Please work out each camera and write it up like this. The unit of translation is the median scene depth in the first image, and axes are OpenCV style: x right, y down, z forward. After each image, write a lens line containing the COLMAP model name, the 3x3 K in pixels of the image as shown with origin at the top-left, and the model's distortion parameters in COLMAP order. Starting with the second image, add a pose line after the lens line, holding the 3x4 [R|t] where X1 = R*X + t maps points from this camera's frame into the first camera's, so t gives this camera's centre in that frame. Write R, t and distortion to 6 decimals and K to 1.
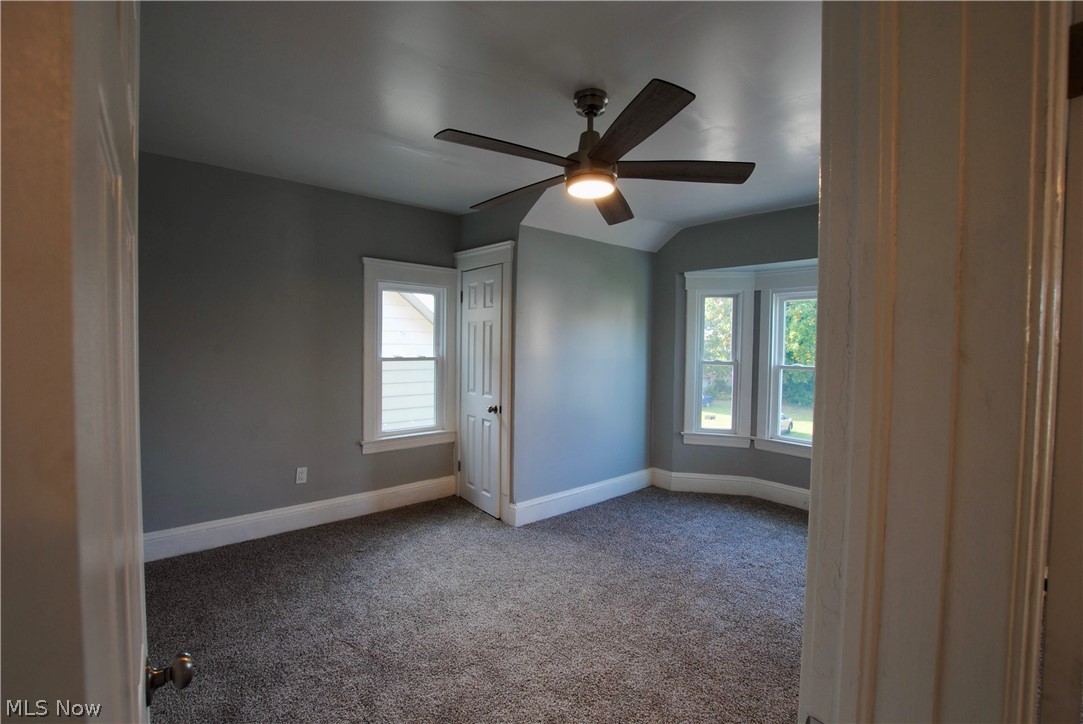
lens RADIAL K [[483.4, 0, 548.7], [0, 483.4, 355.8], [0, 0, 1]] dist [-0.022616, -0.000220]
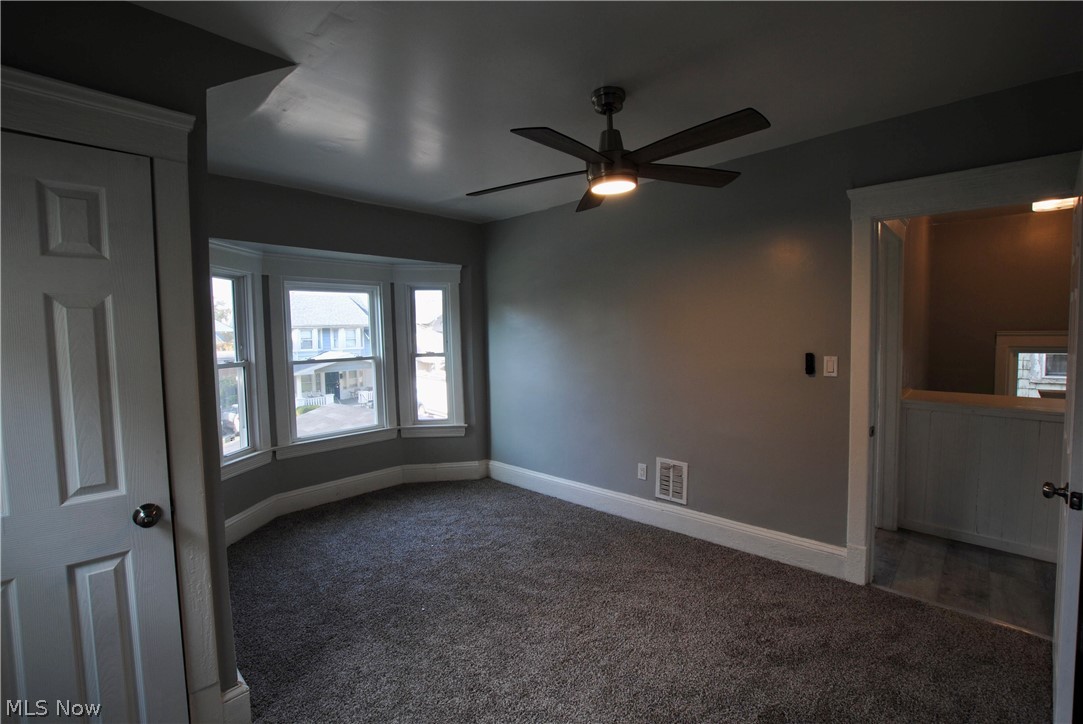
lens RADIAL K [[483.4, 0, 548.7], [0, 483.4, 355.8], [0, 0, 1]] dist [-0.022616, -0.000220]
pose [[-0.132990, -0.066105, 0.988910, -0.528583], [0.052585, 0.995897, 0.073644, -0.033920], [-0.989721, 0.061796, -0.128968, 0.699151]]
